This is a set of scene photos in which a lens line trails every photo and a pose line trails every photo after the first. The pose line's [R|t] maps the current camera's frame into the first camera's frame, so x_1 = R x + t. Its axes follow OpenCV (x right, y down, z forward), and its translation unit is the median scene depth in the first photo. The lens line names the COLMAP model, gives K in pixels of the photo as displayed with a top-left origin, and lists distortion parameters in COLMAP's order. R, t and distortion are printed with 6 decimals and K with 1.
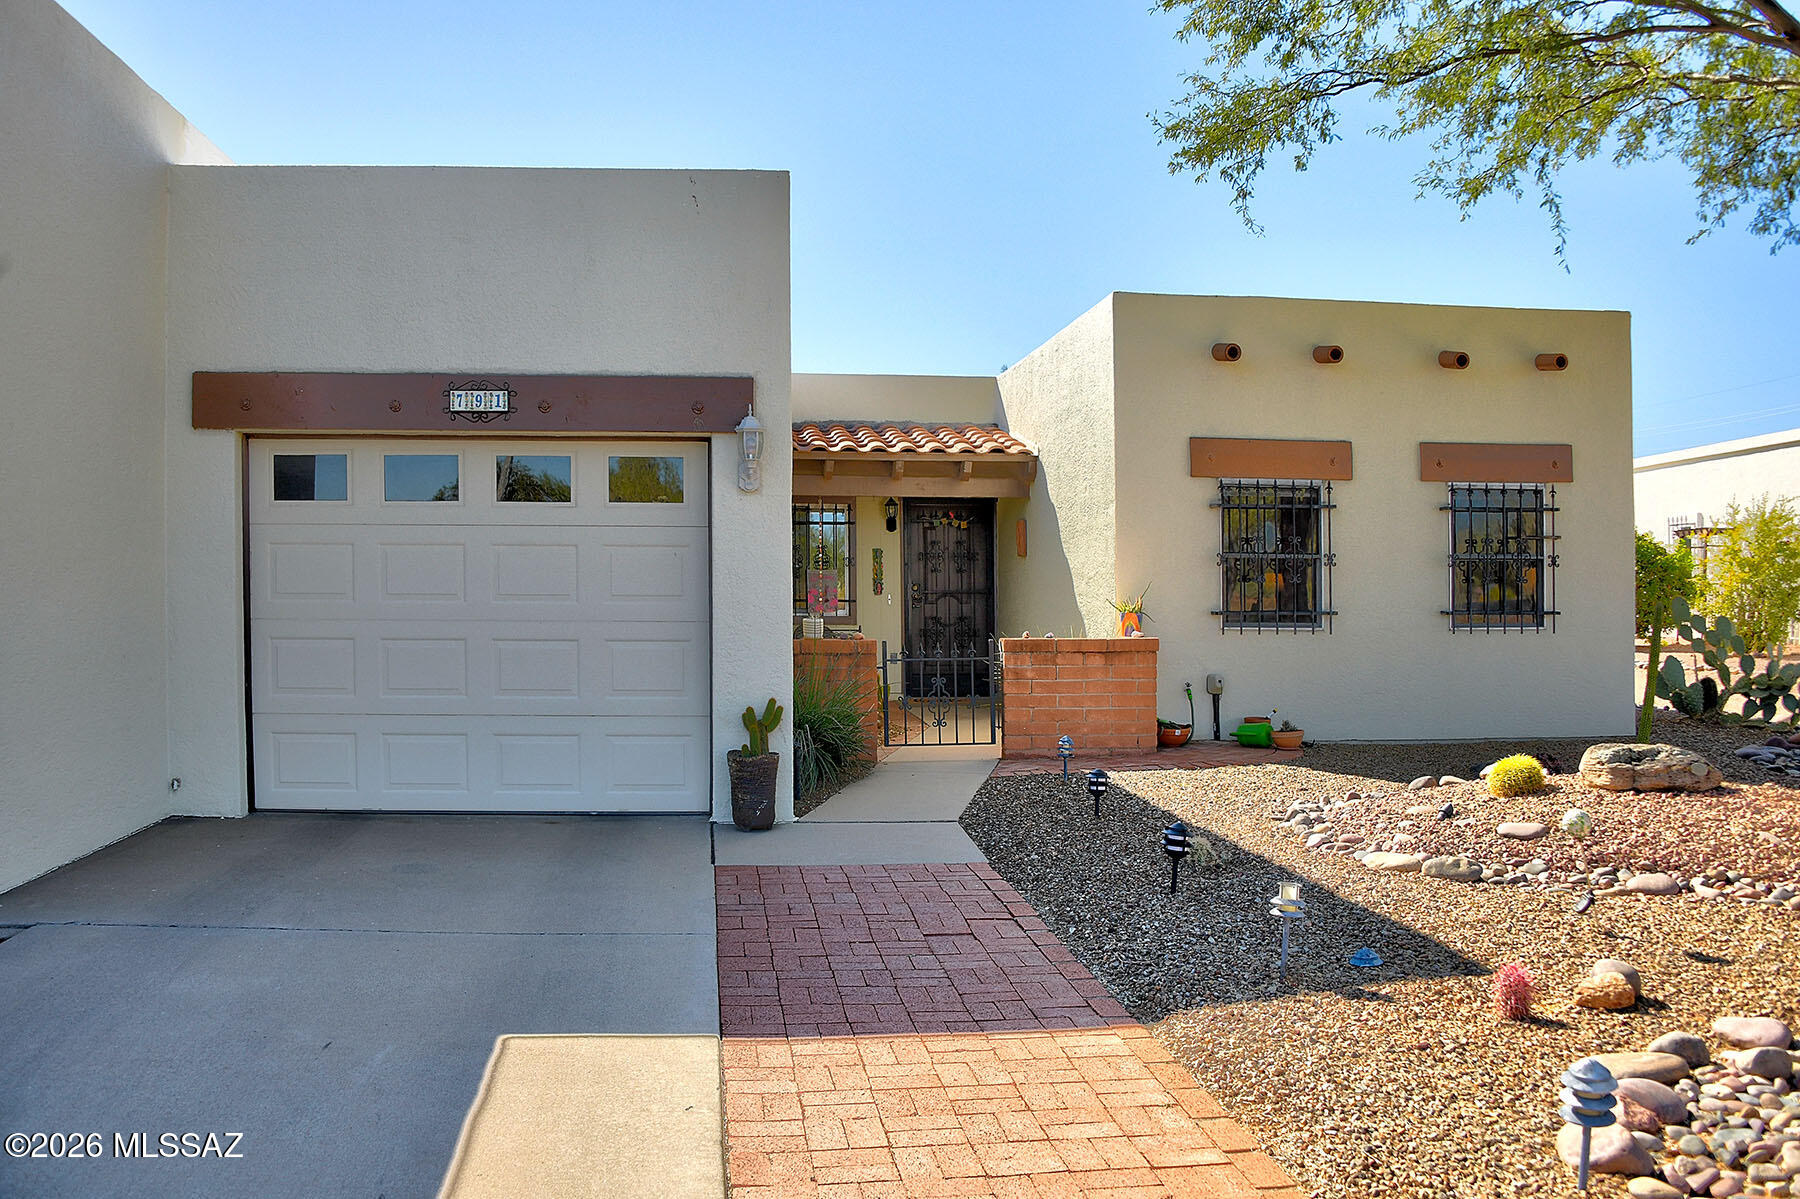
lens RADIAL K [[1456.7, 0, 821.3], [0, 1456.7, 535.7], [0, 0, 1]] dist [-0.099492, 0.020796]
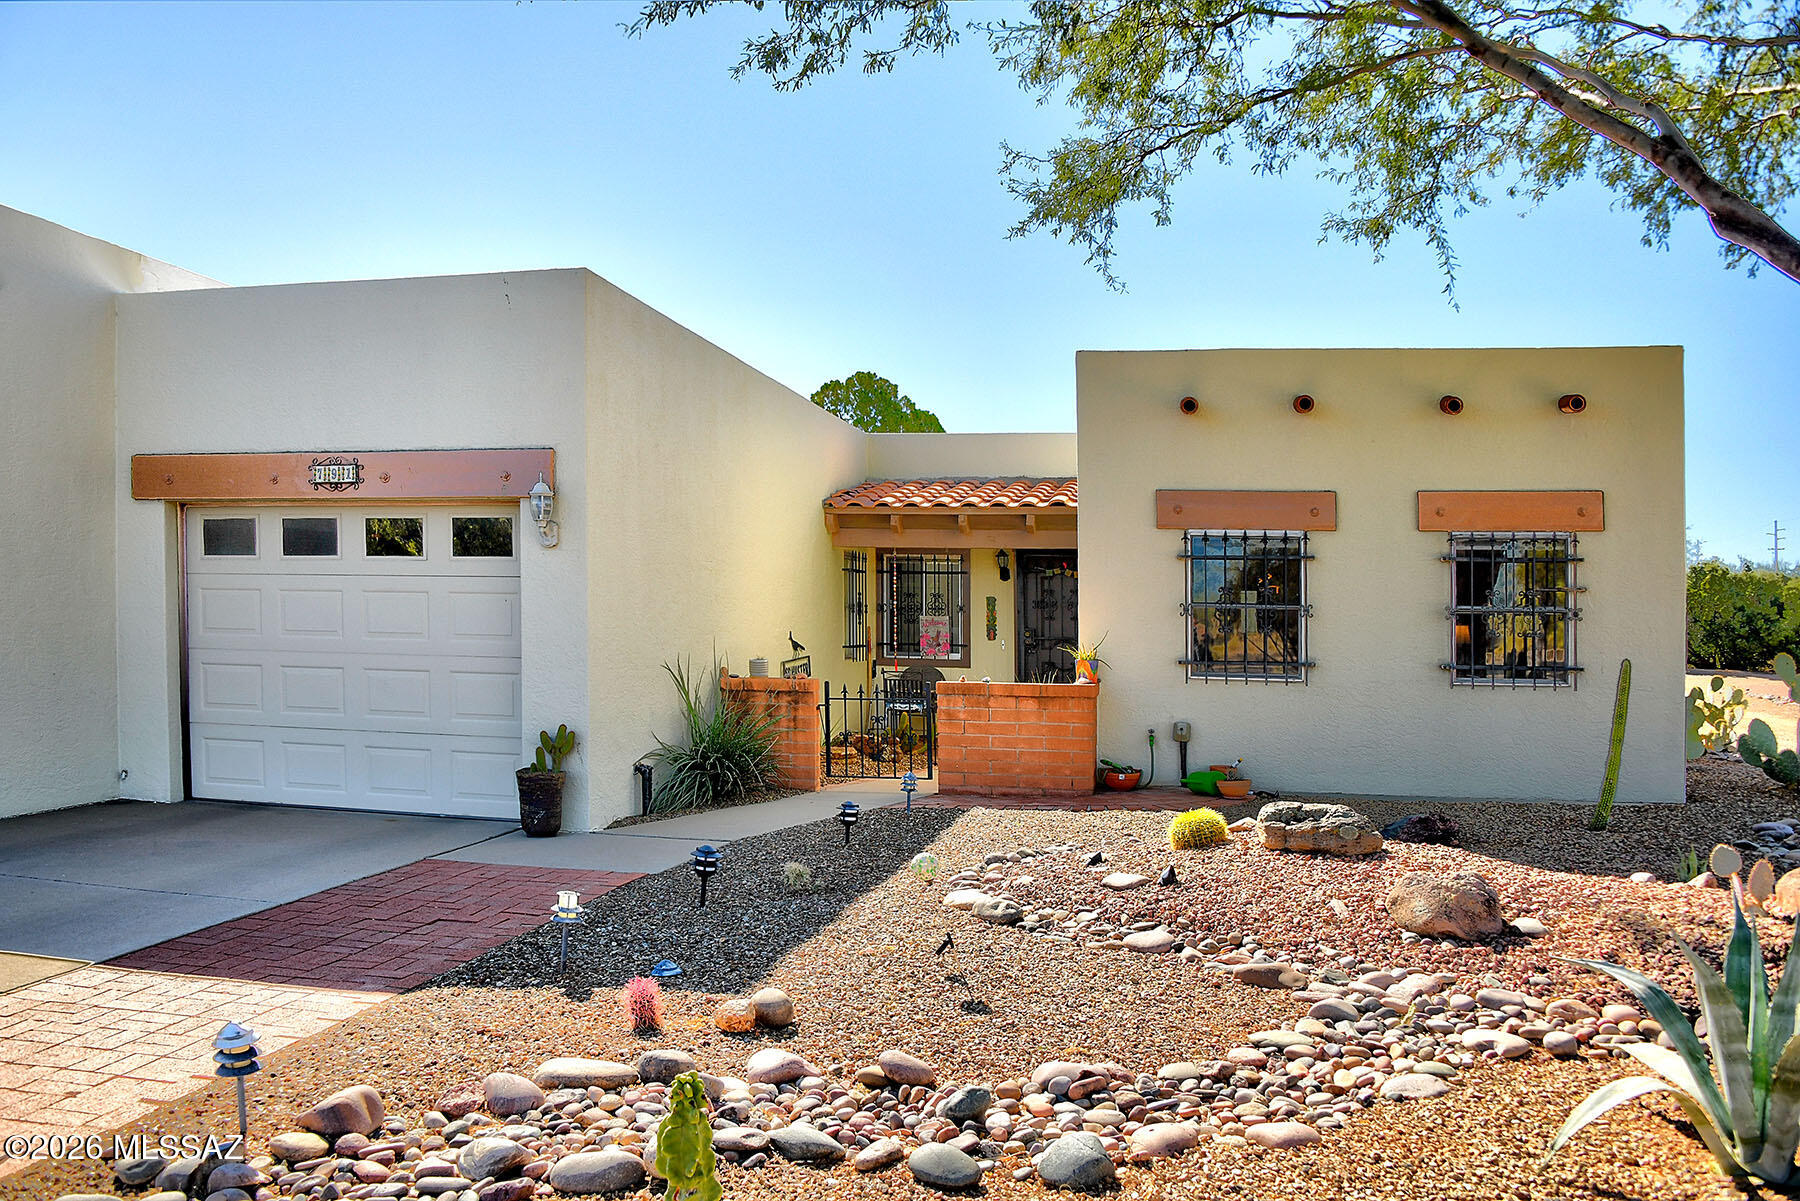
lens RADIAL K [[1385.3, 0, 909.4], [0, 1385.3, 600.9], [0, 0, 1]] dist [-0.098416, 0.028576]
pose [[0.961500, 0.006769, -0.274721, 0.356787], [-0.003498, 0.999917, 0.012393, -0.000947], [0.274782, -0.010955, 0.961444, 0.014566]]
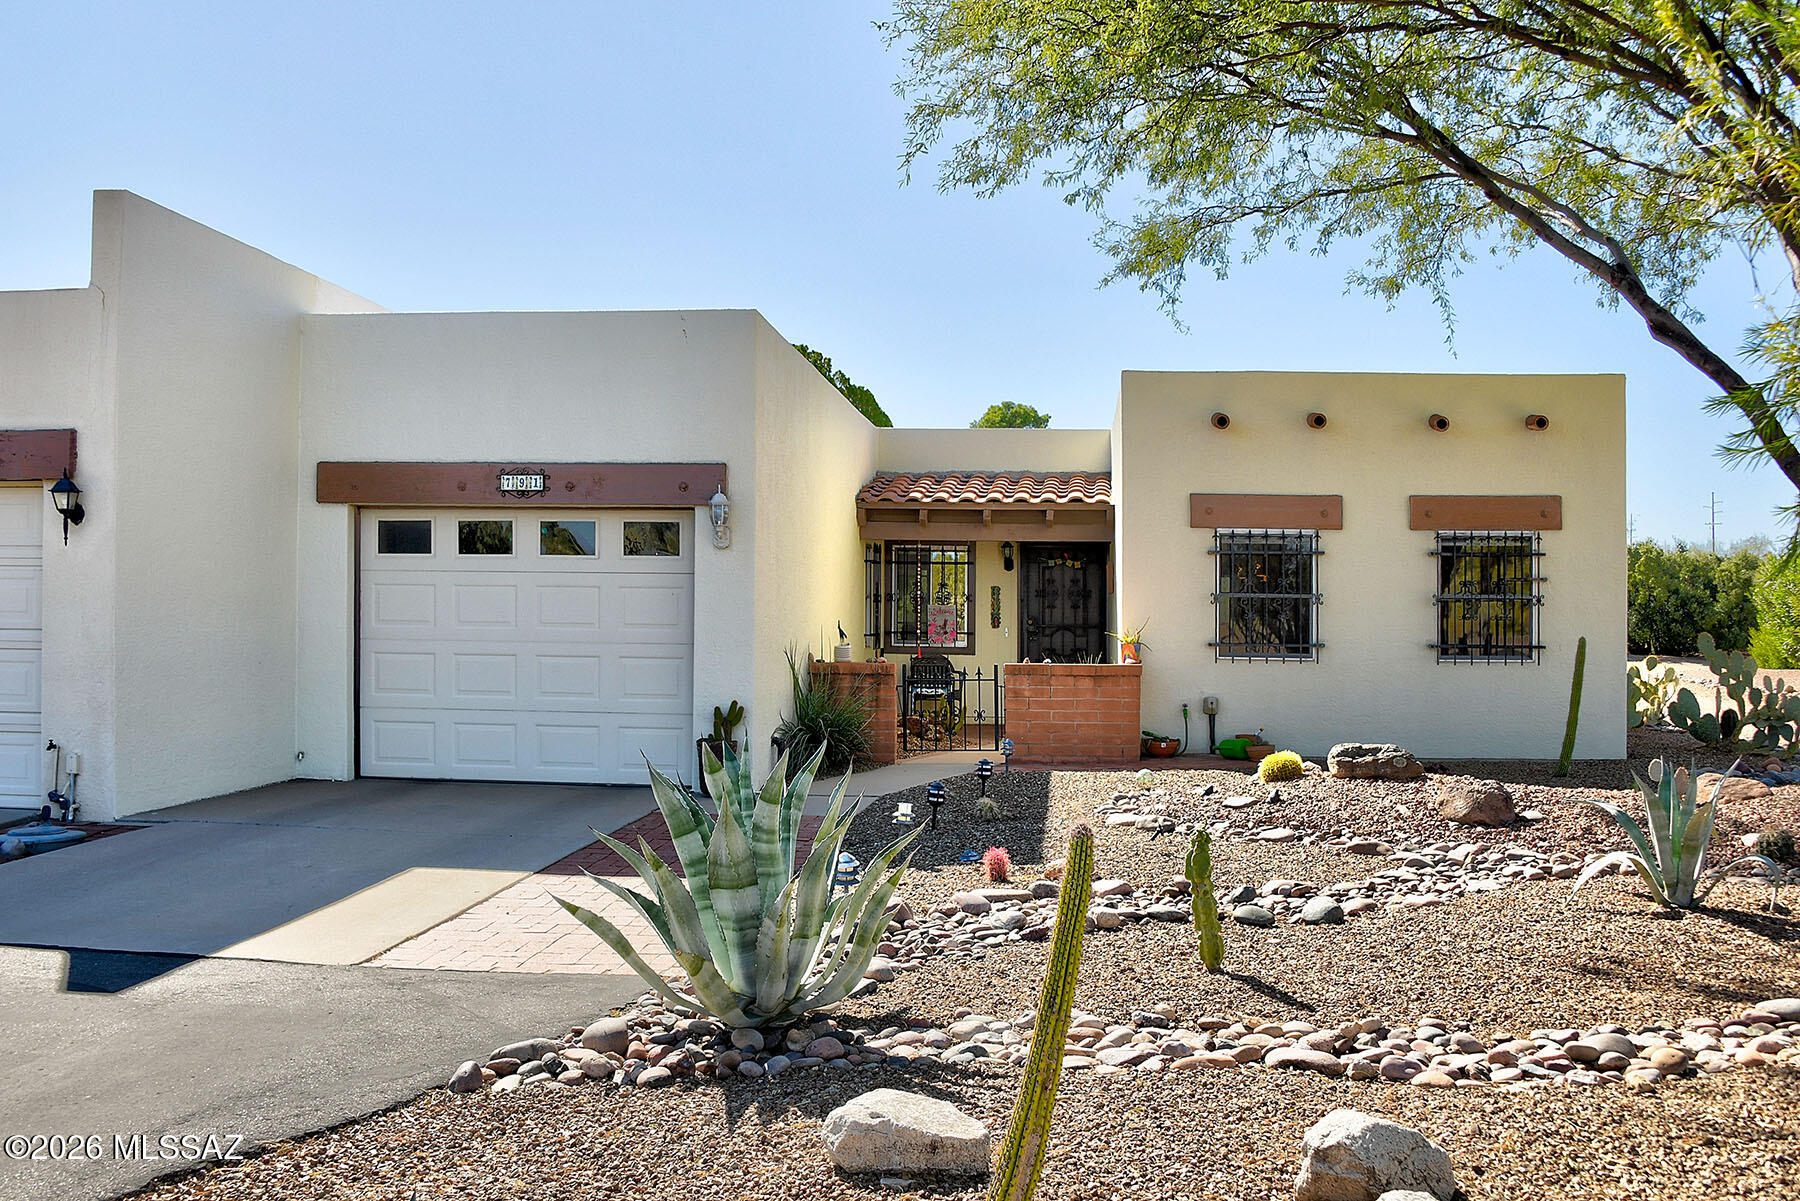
lens RADIAL K [[1641.4, 0, 1014.0], [0, 1641.4, 600.7], [0, 0, 1]] dist [-0.118817, 0.000000]
pose [[0.993616, 0.003727, -0.112754, 0.265066], [-0.001353, 0.999776, 0.021125, -0.009079], [0.112807, -0.020838, 0.993398, -0.323545]]
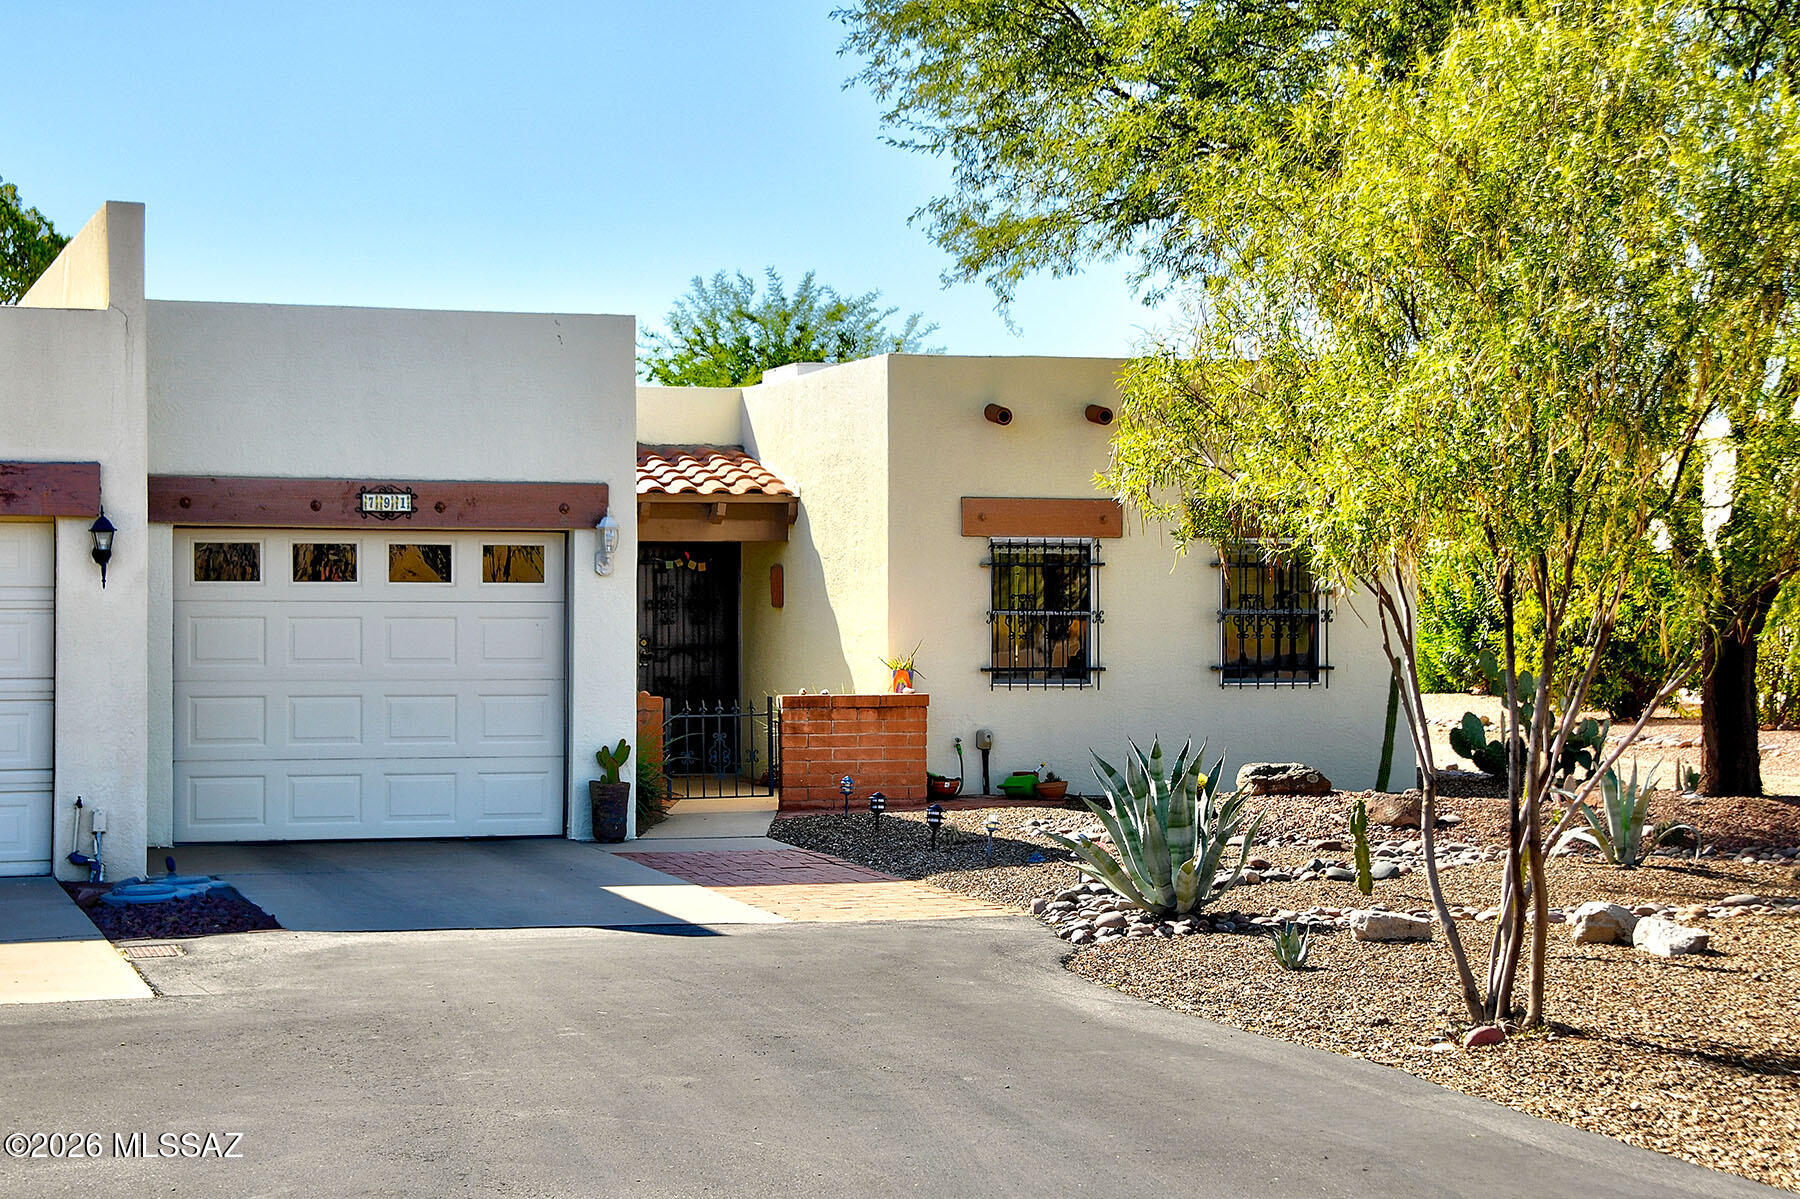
lens RADIAL K [[3396.8, 0, 1068.3], [0, 3396.8, 613.9], [0, 0, 1]] dist [0.426047, 0.000000]
pose [[0.965598, -0.003783, 0.260011, -0.291512], [-0.004940, 0.999447, 0.032886, -0.064446], [-0.259991, -0.033039, 0.965046, -1.320366]]
